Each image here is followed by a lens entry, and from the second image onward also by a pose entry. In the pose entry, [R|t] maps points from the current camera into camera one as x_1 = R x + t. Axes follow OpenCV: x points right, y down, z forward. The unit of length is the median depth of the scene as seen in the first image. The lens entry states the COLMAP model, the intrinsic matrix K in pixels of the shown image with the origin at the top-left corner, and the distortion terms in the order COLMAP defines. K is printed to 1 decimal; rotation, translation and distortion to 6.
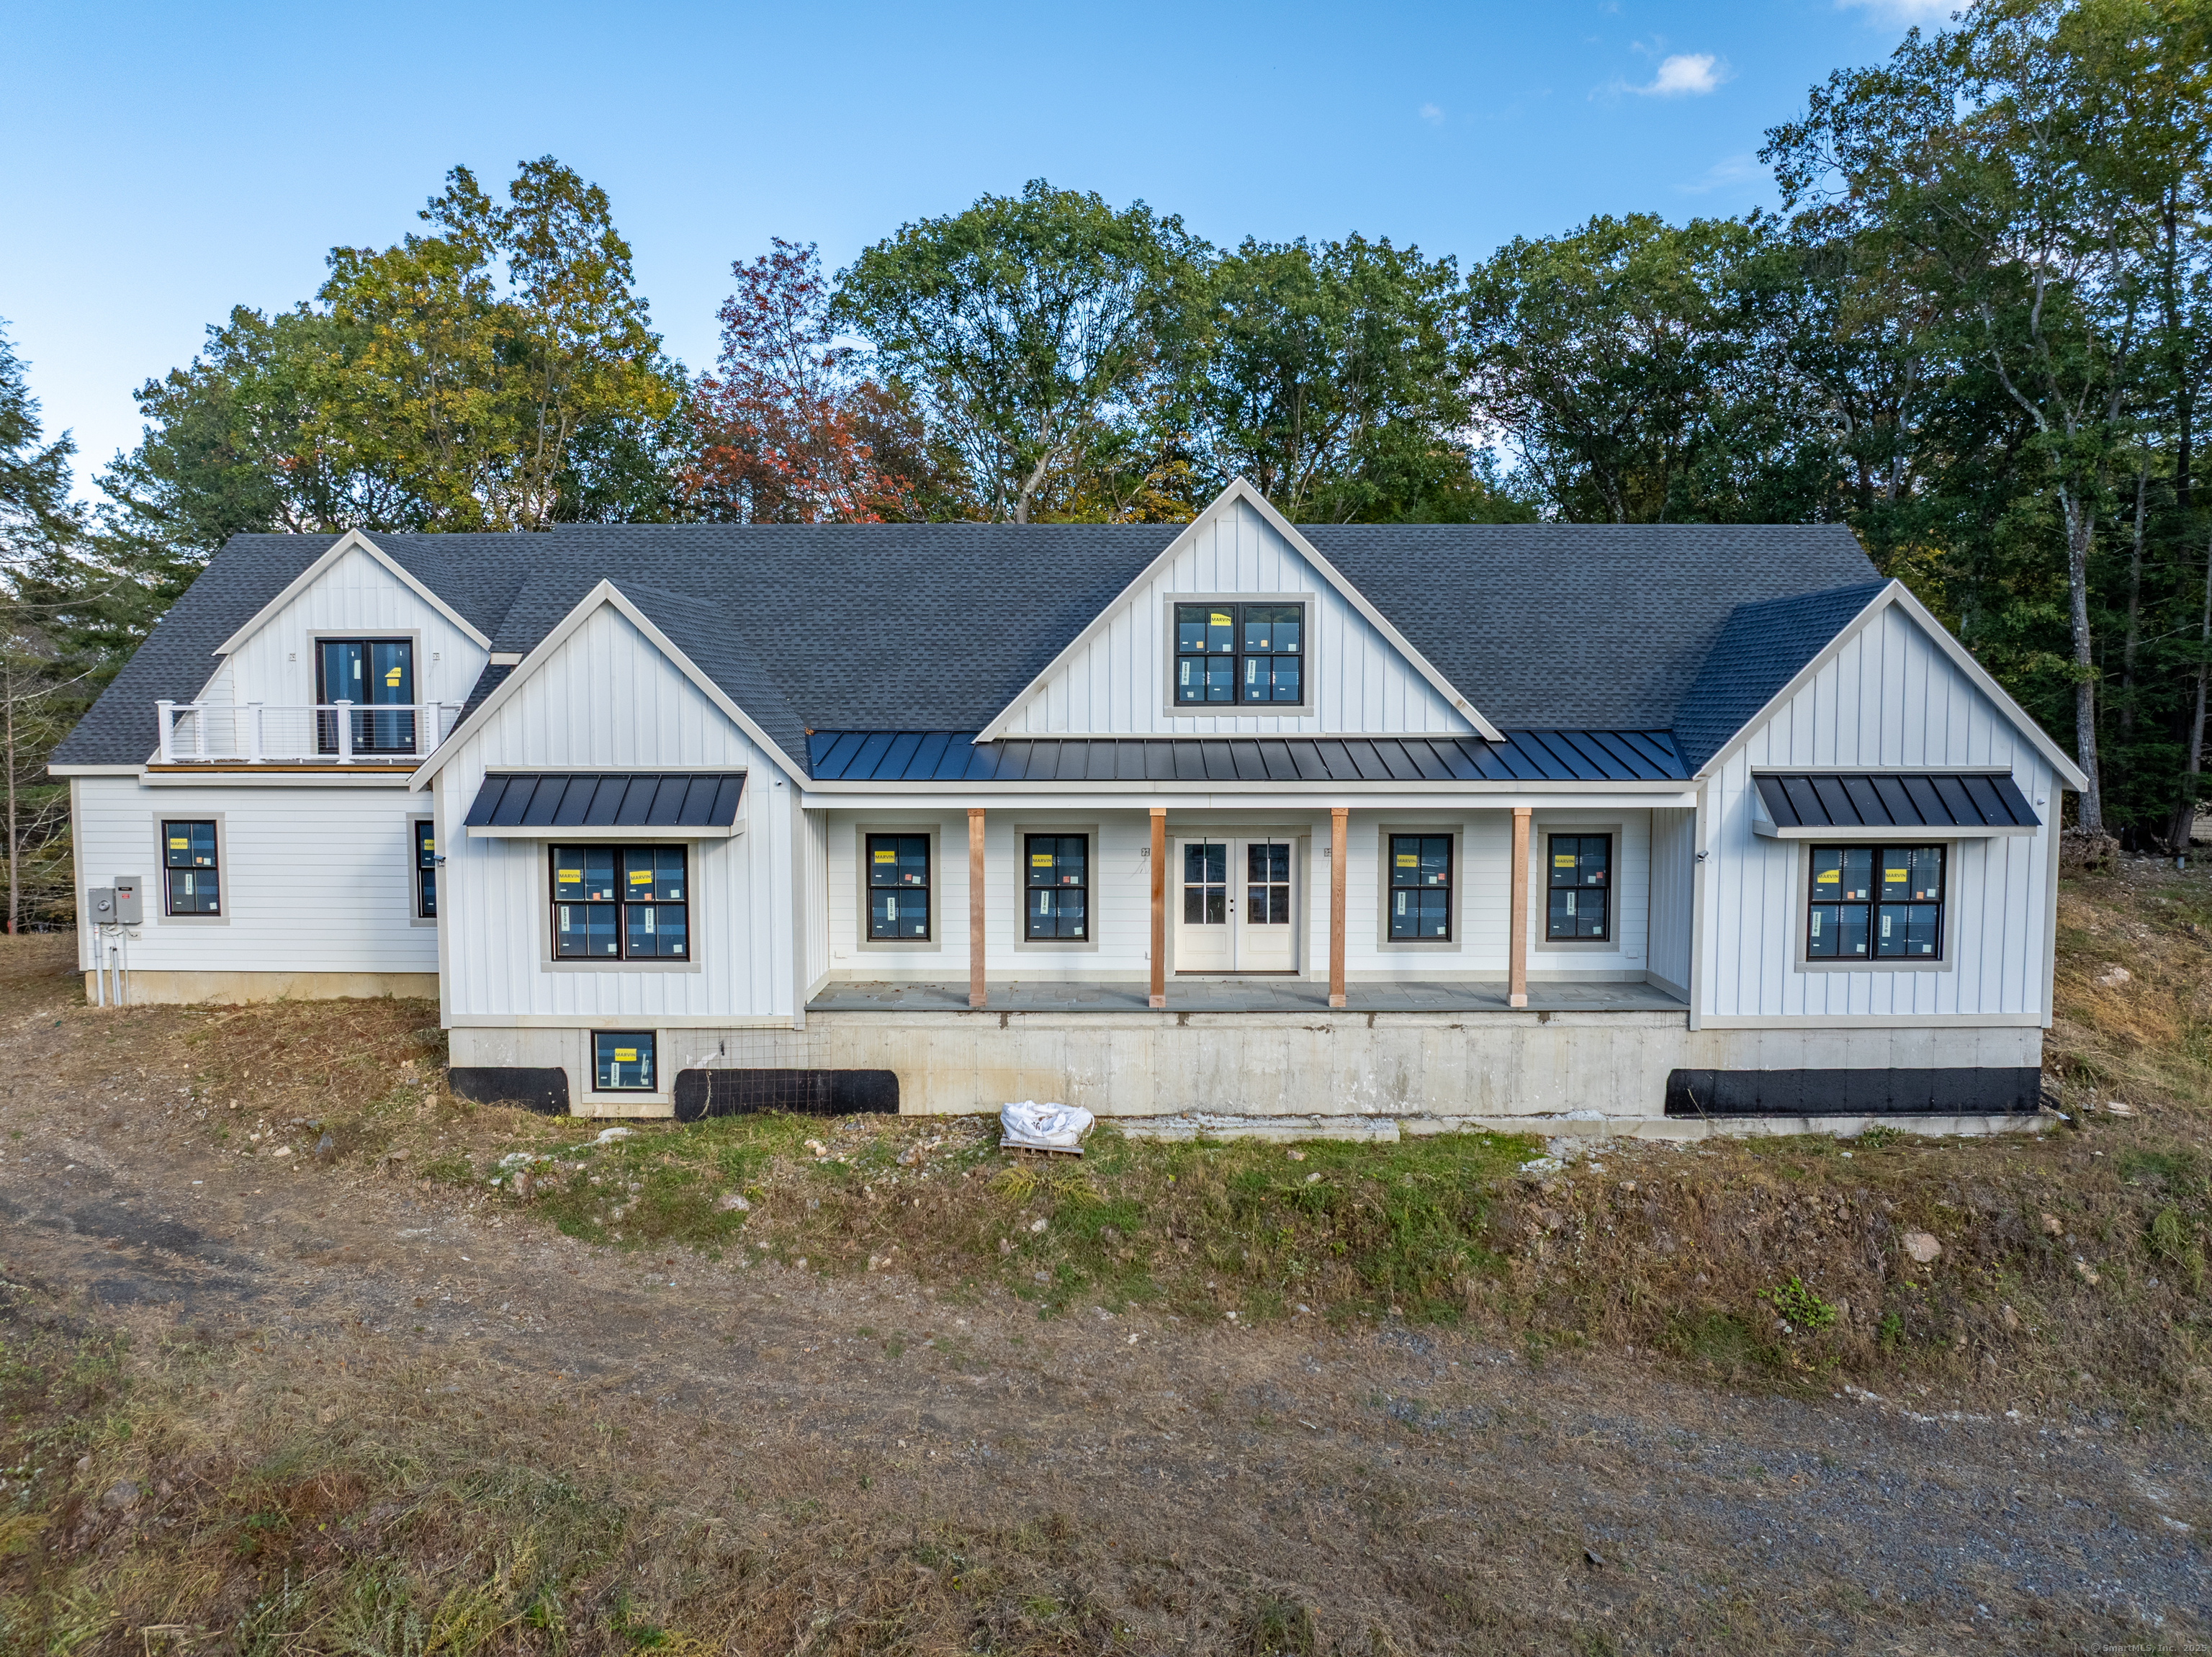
lens RADIAL K [[1558.4, 0, 1119.2], [0, 1558.4, 818.8], [0, 0, 1]] dist [-0.048784, 0.017511]
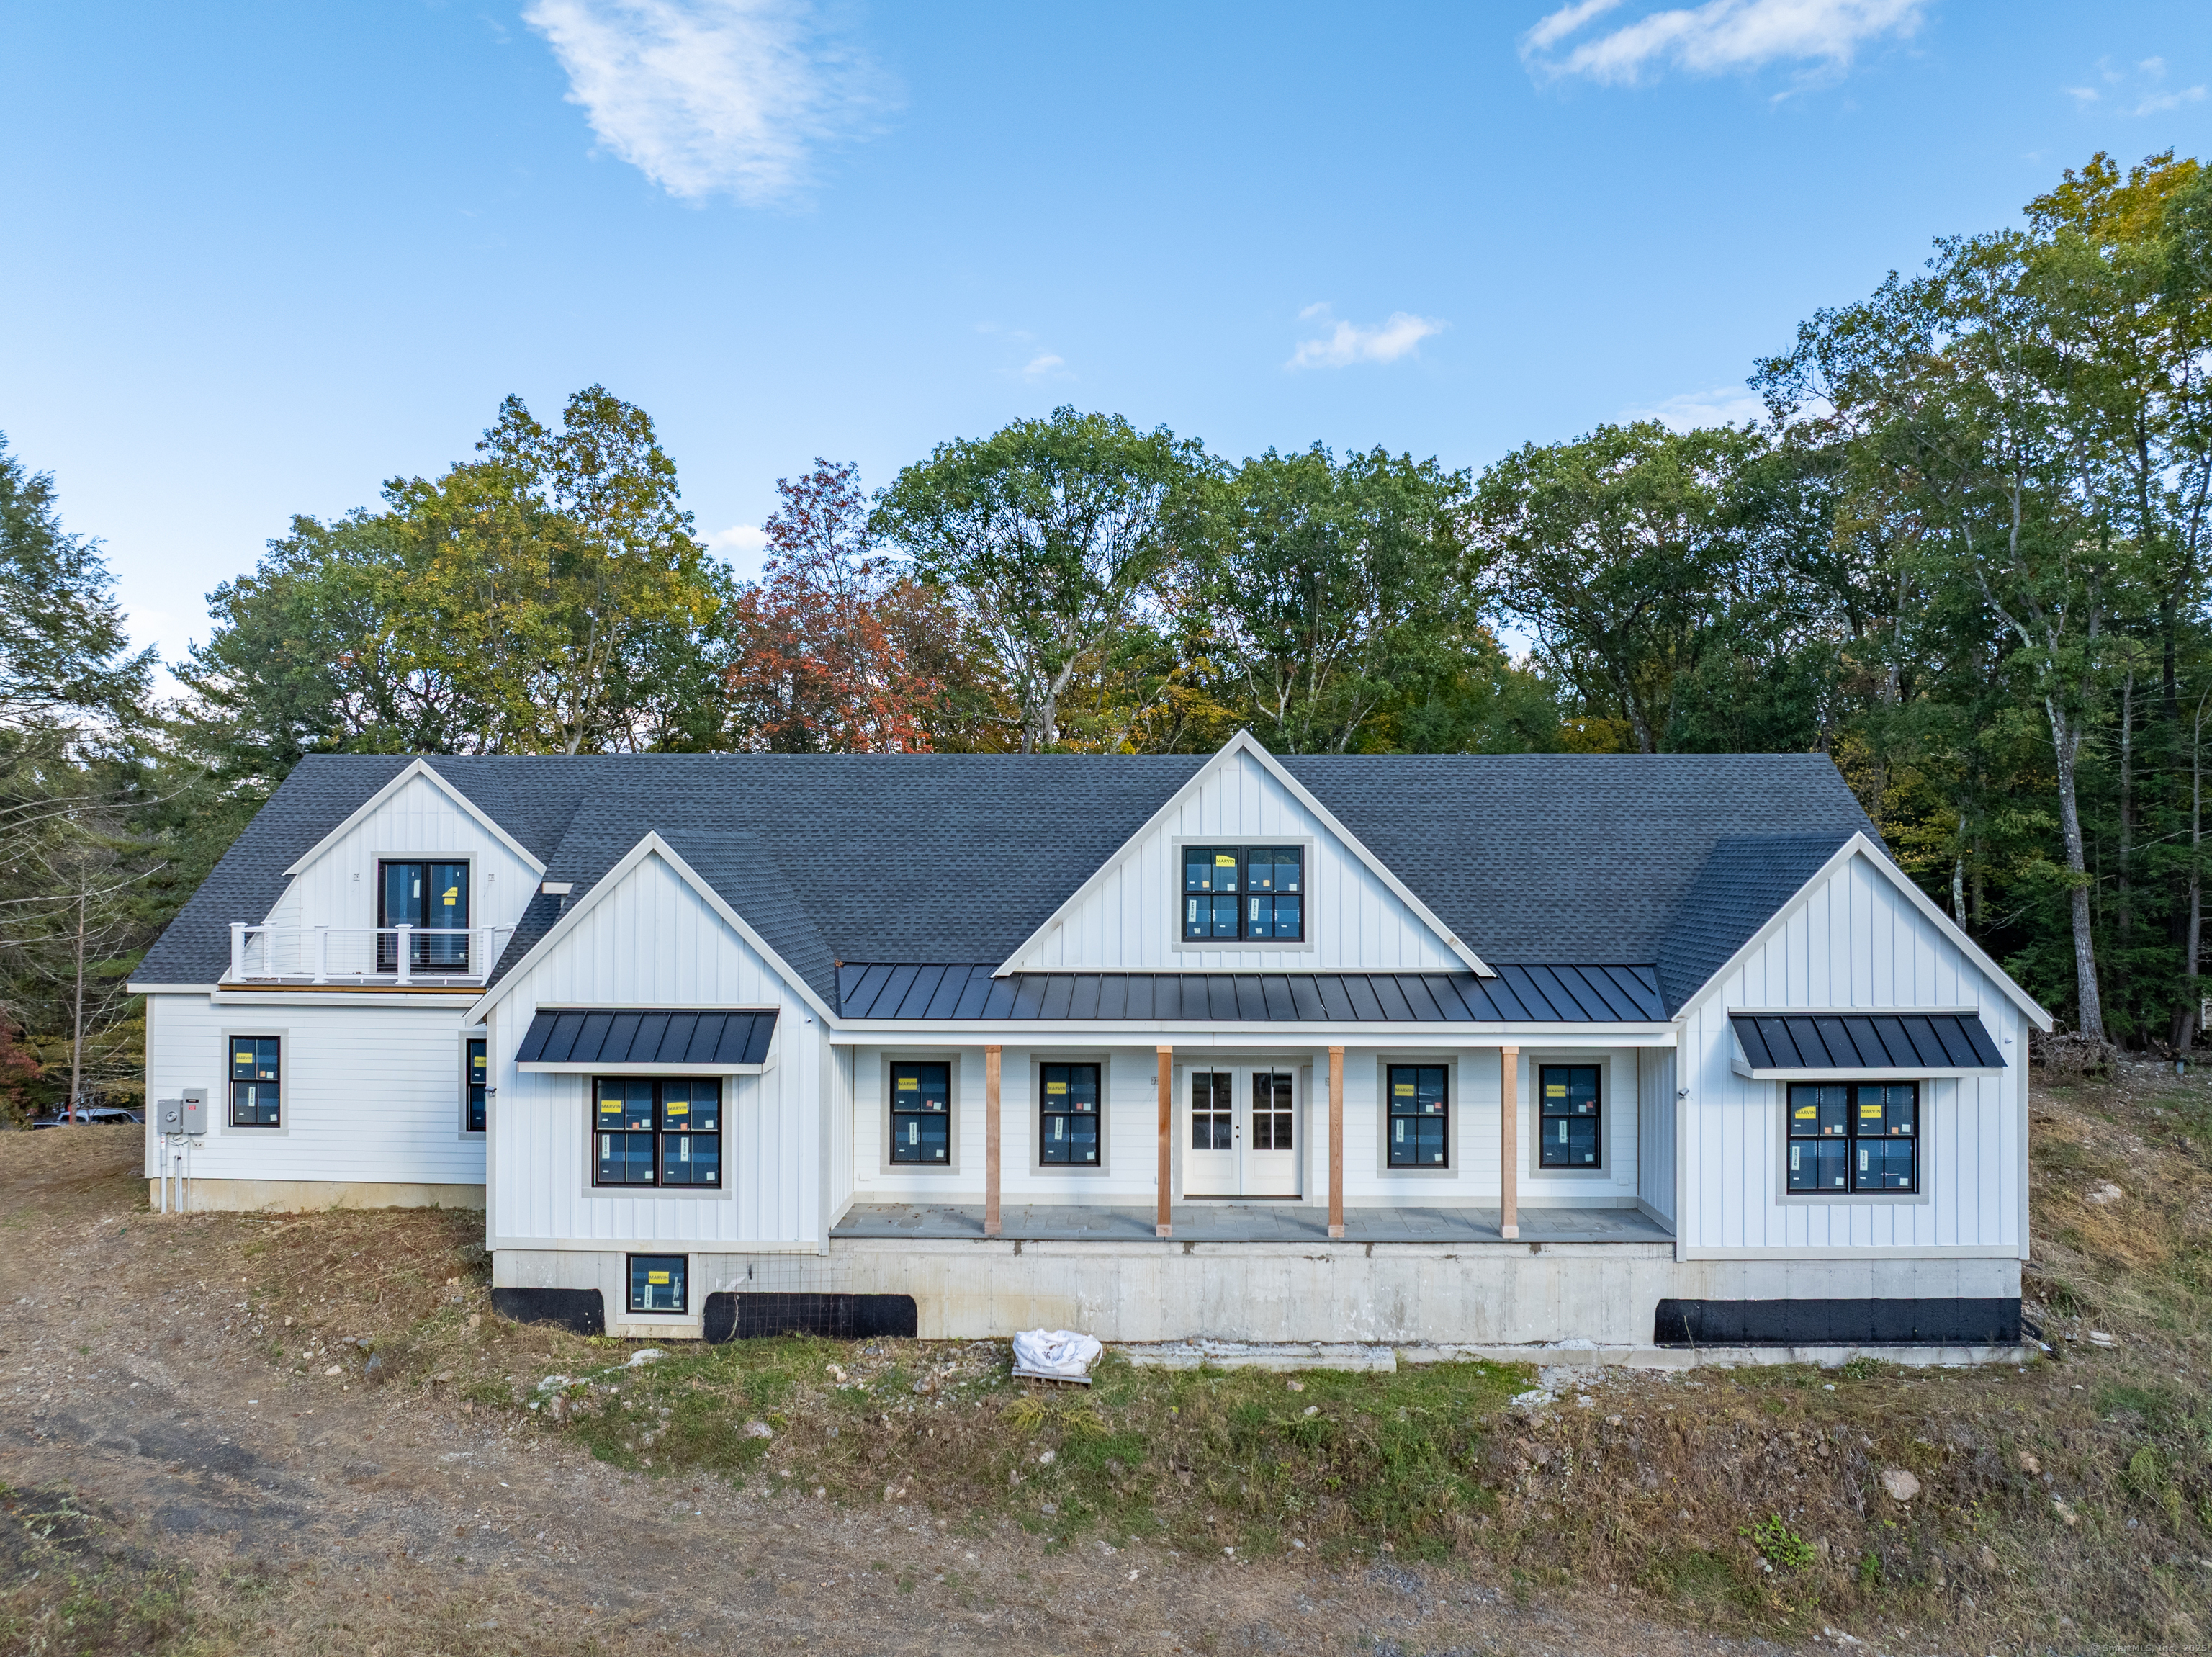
lens RADIAL K [[1558.4, 0, 1119.2], [0, 1558.4, 821.6], [0, 0, 1]] dist [-0.048784, 0.017511]
pose [[0.999738, 0.001105, -0.022846, 0.017794], [-0.003222, 0.995679, -0.092805, -0.059609], [0.022645, 0.092854, 0.995422, -0.067891]]
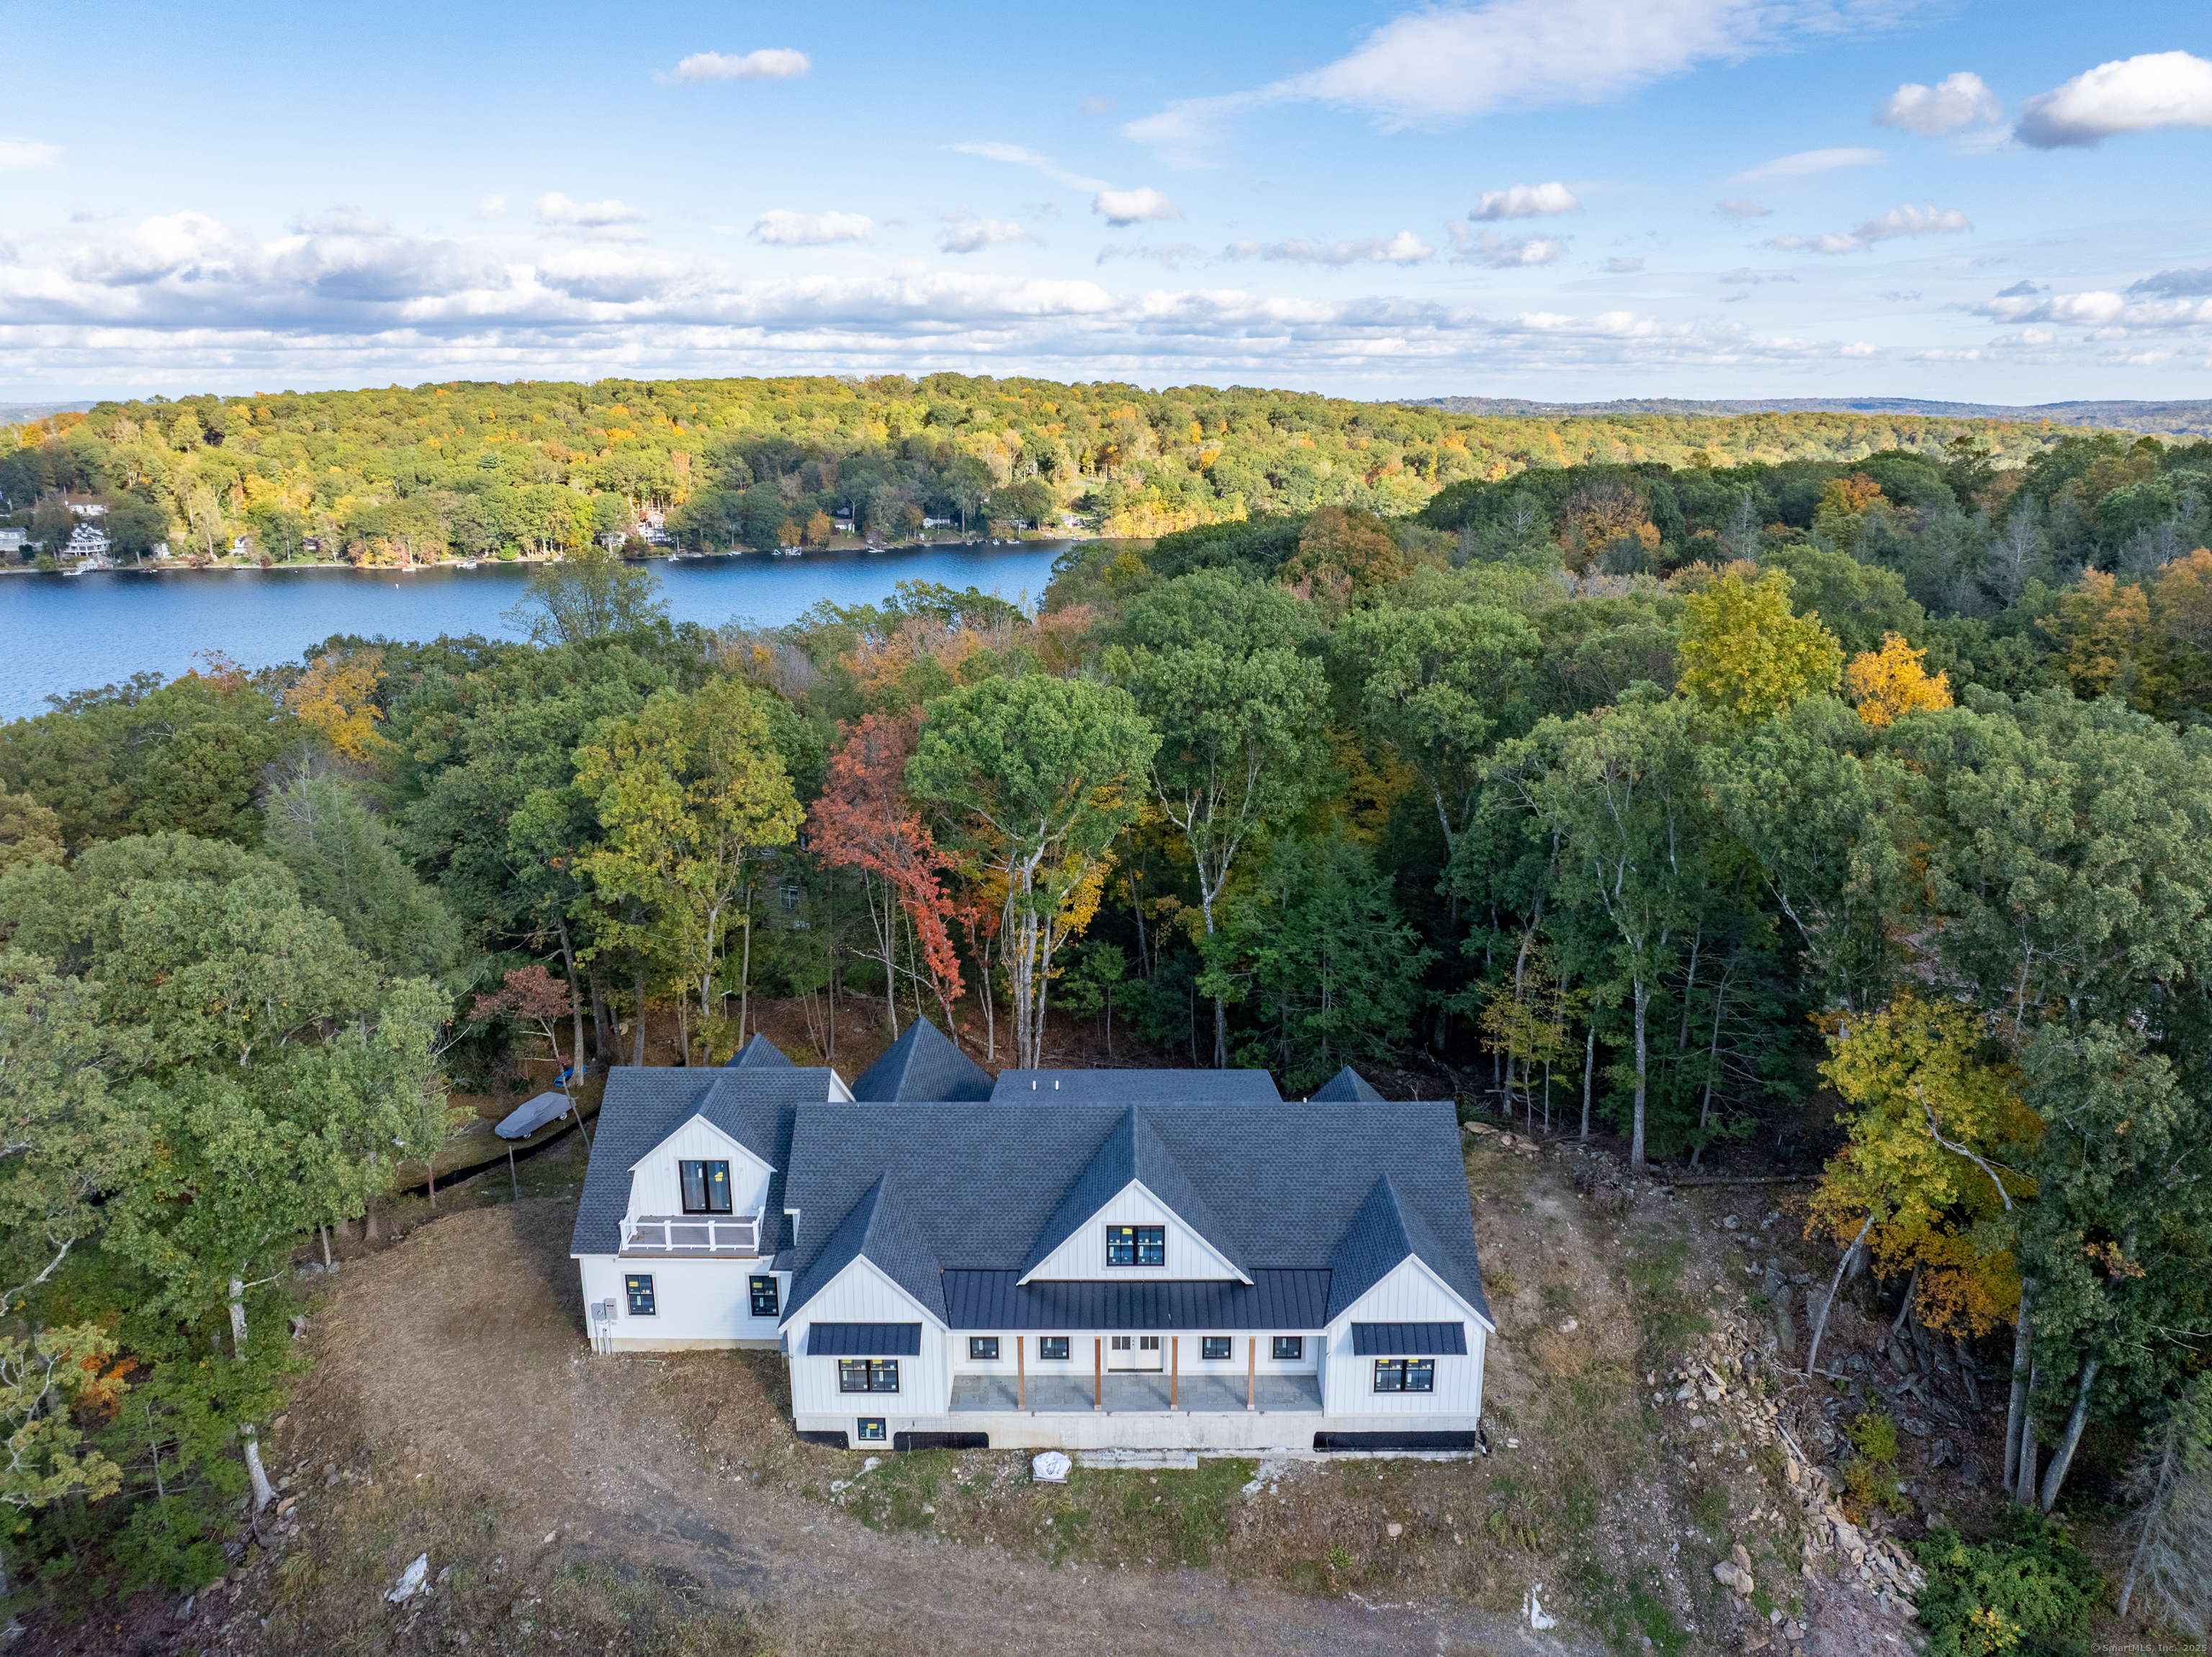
lens RADIAL K [[1558.4, 0, 1115.2], [0, 1558.4, 823.8], [0, 0, 1]] dist [-0.048784, 0.017511]
pose [[0.999994, -0.000724, 0.003316, 0.043565], [0.000081, 0.981810, 0.189869, -1.192177], [-0.003393, -0.189867, 0.981804, -1.133958]]
